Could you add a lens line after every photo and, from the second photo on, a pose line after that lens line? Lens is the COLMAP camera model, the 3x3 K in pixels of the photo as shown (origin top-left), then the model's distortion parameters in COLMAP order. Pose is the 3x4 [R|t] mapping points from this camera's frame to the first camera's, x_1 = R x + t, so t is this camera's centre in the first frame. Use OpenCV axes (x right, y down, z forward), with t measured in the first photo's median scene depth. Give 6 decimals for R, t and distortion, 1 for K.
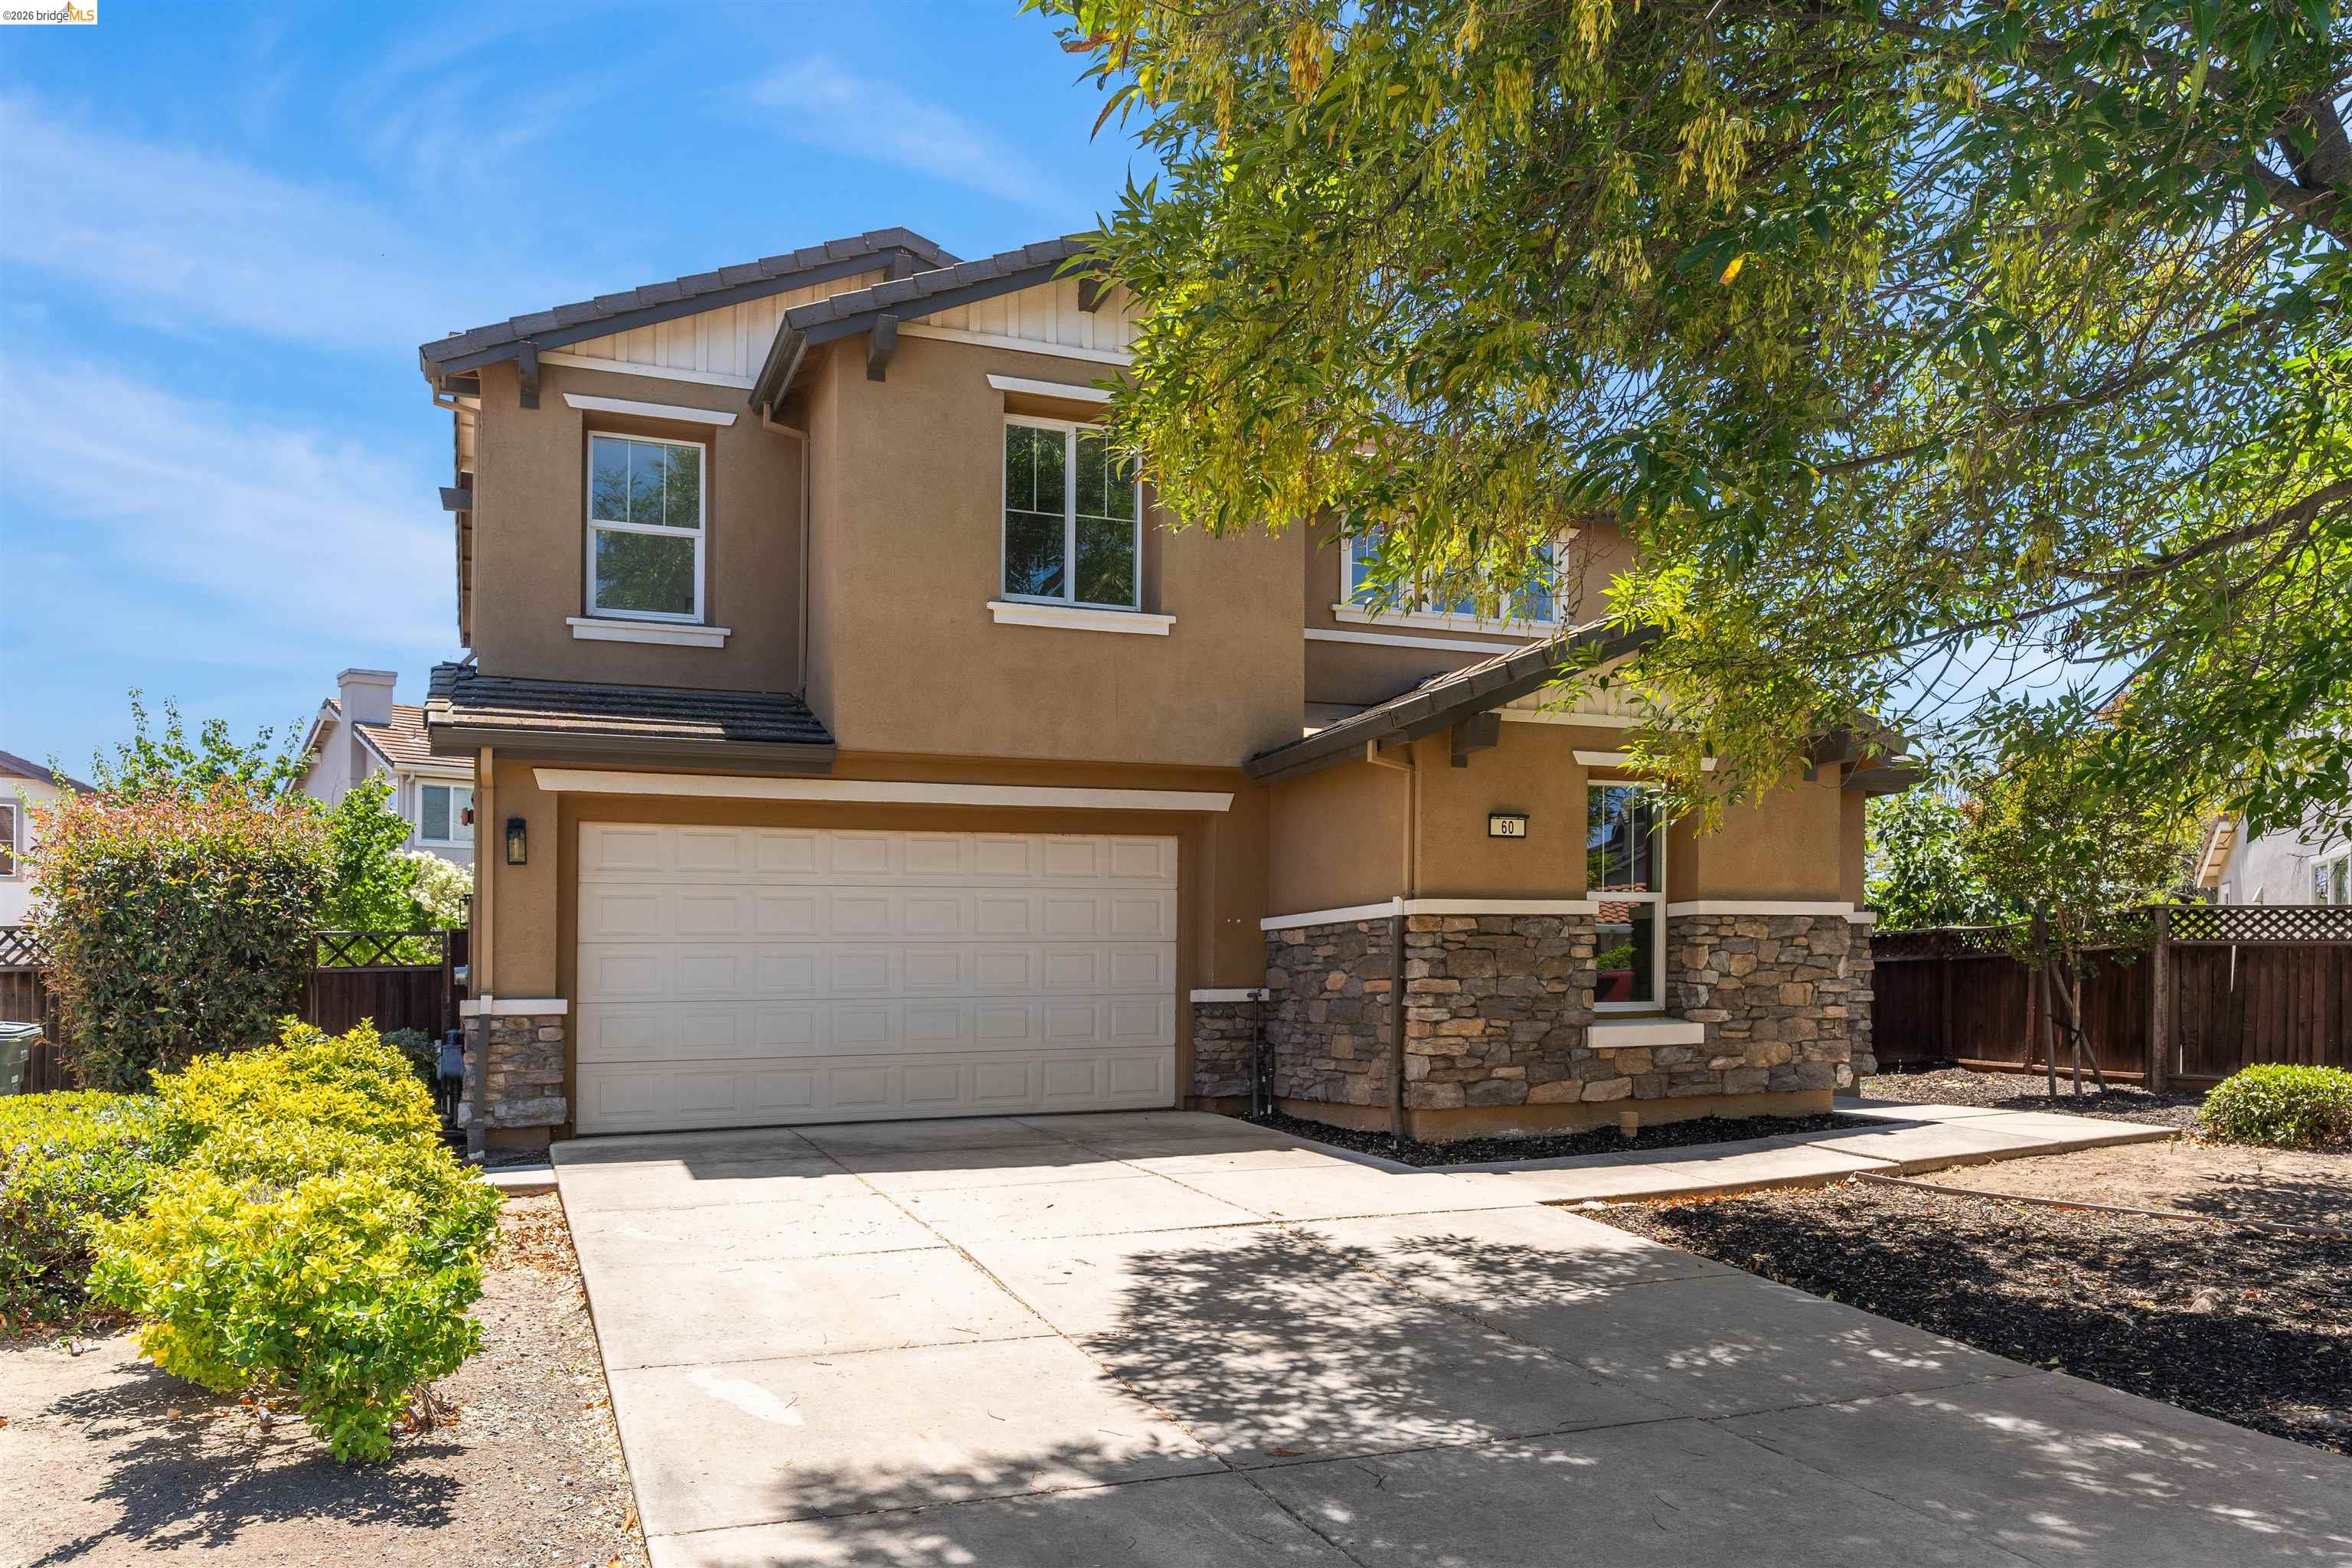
lens RADIAL K [[1474.0, 0, 1180.4], [0, 1474.0, 779.8], [0, 0, 1]] dist [0.005205, -0.001109]
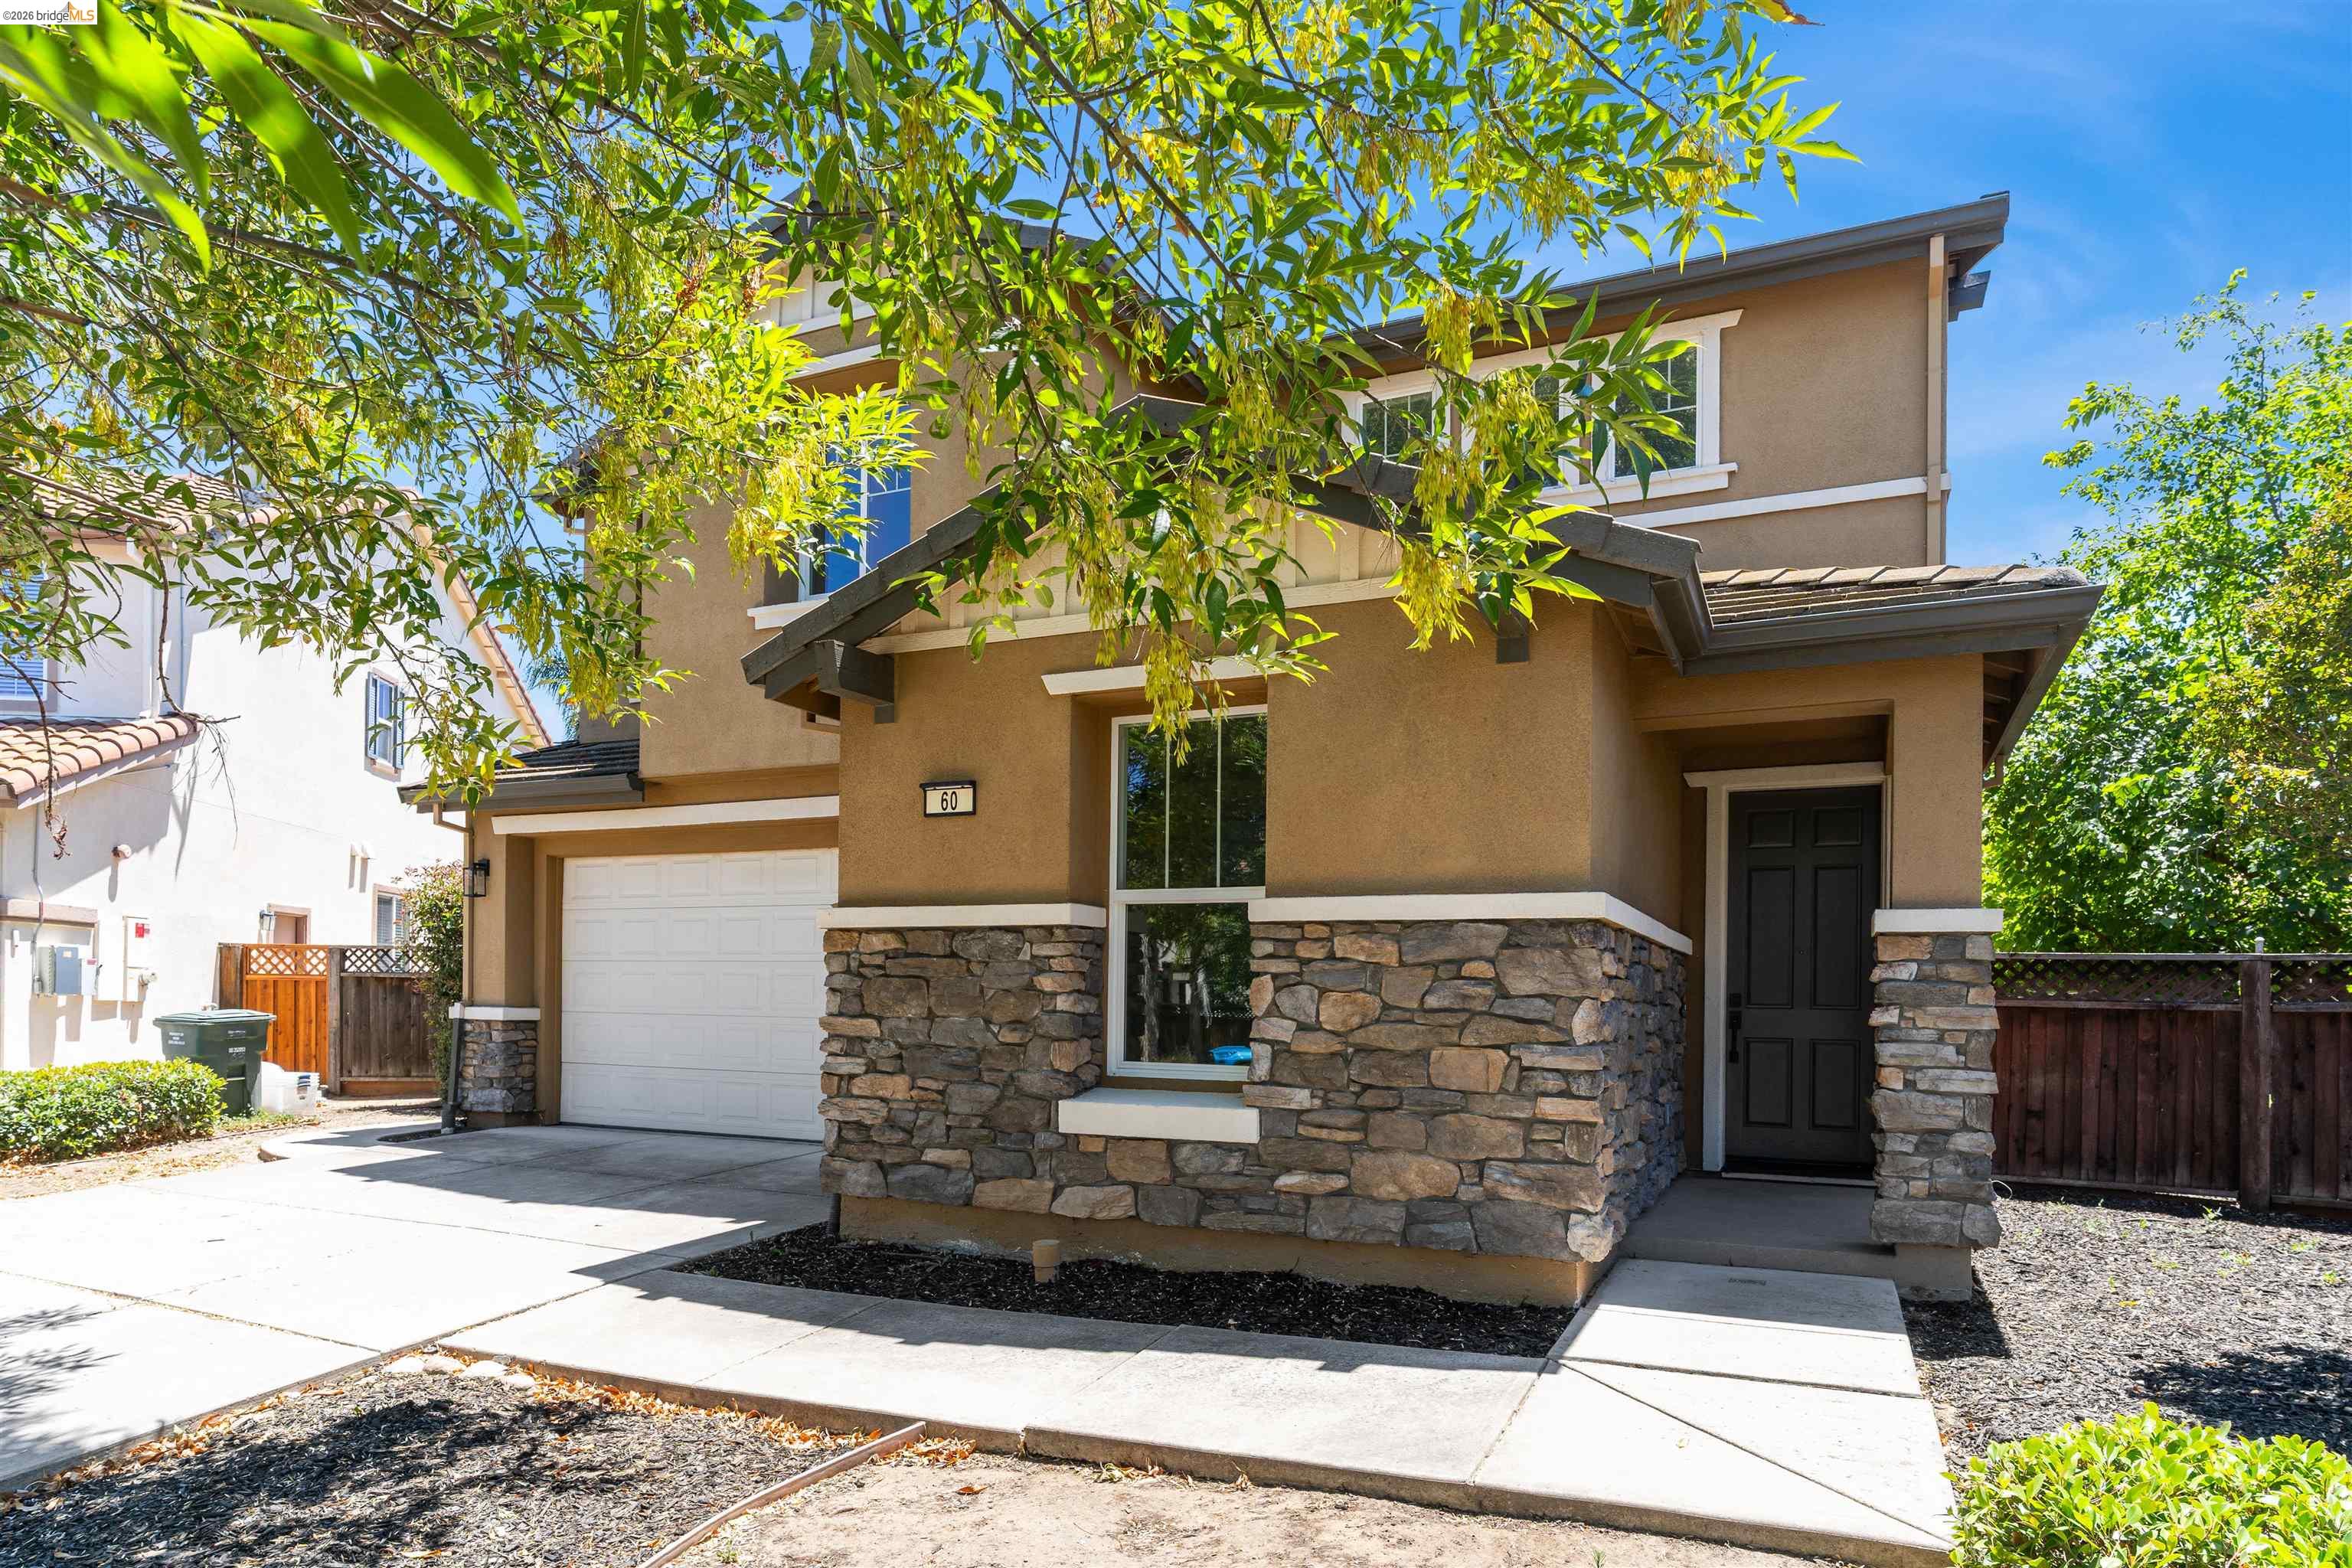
lens RADIAL K [[1301.6, 0, 1123.2], [0, 1301.6, 821.9], [0, 0, 1]] dist [-0.005228, 0.000947]
pose [[0.706075, -0.070102, -0.704658, 0.695939], [0.074742, 0.996907, -0.024283, 0.061885], [0.704181, -0.035522, 0.709131, 0.613427]]
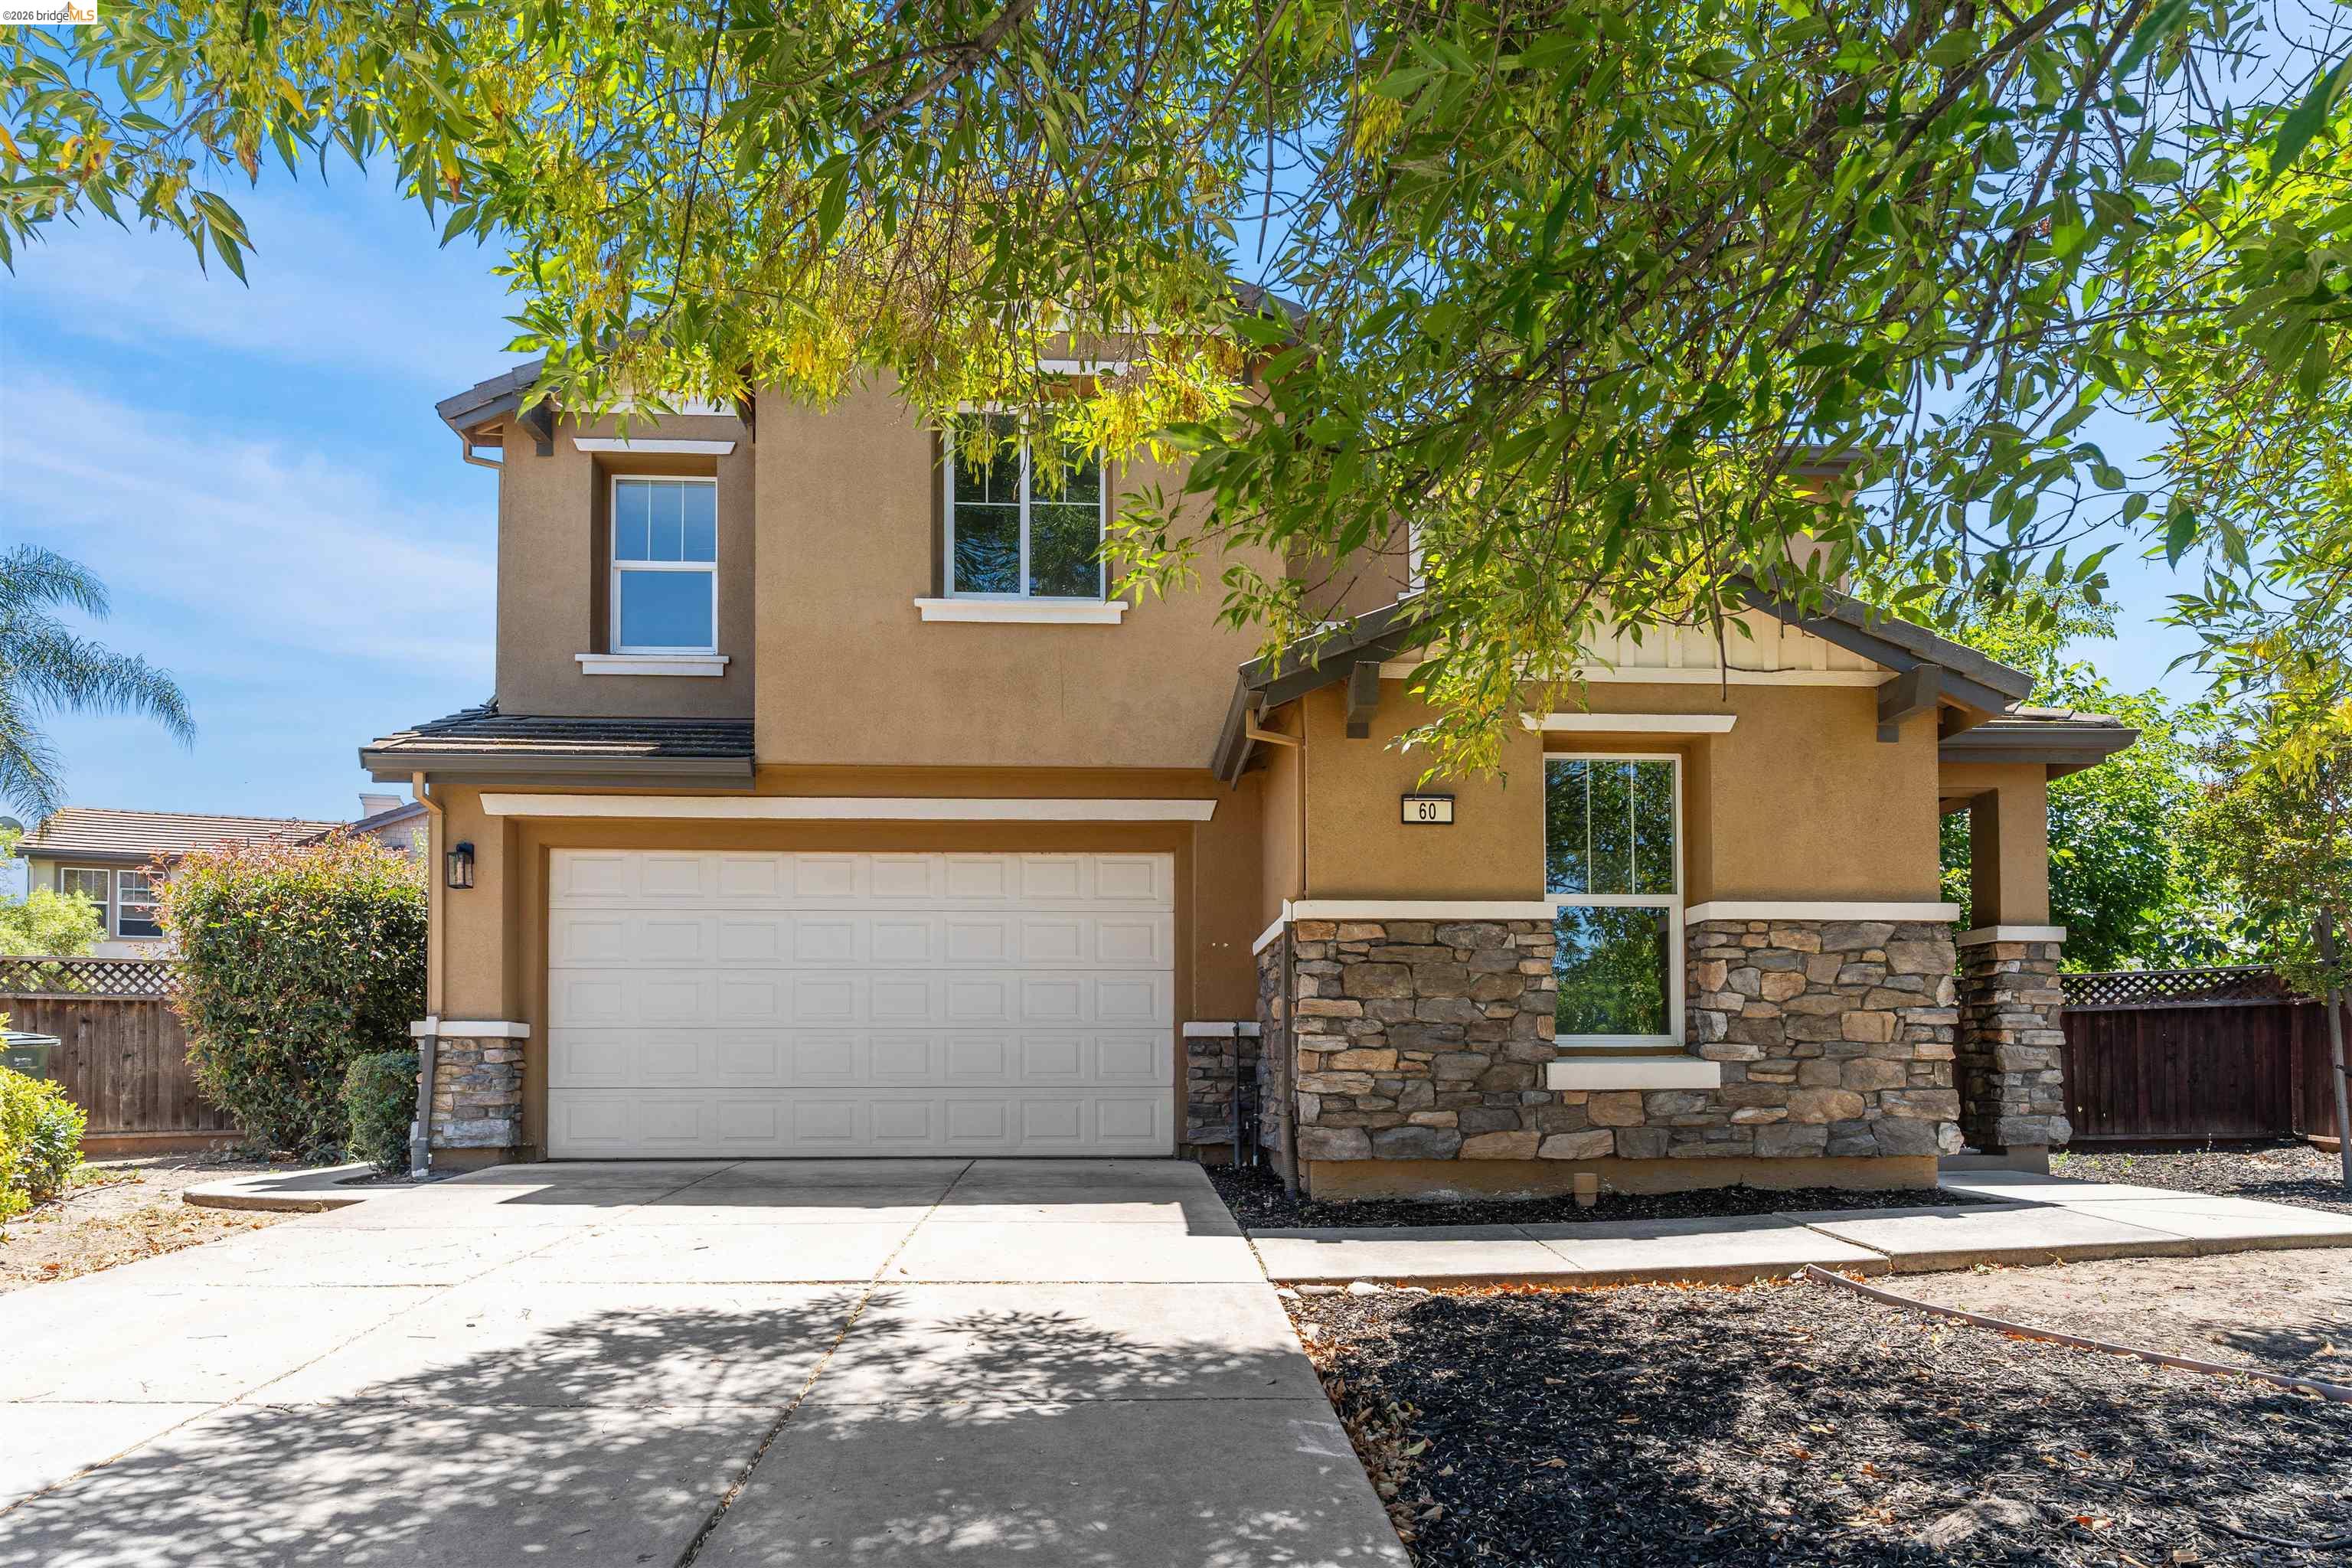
lens RADIAL K [[1397.7, 0, 1193.1], [0, 1397.7, 815.9], [0, 0, 1]] dist [-0.000603, -0.000999]
pose [[0.954785, -0.037644, -0.294903, 0.317348], [0.027856, 0.998915, -0.037322, 0.058415], [0.295988, 0.027420, 0.954798, 0.230868]]
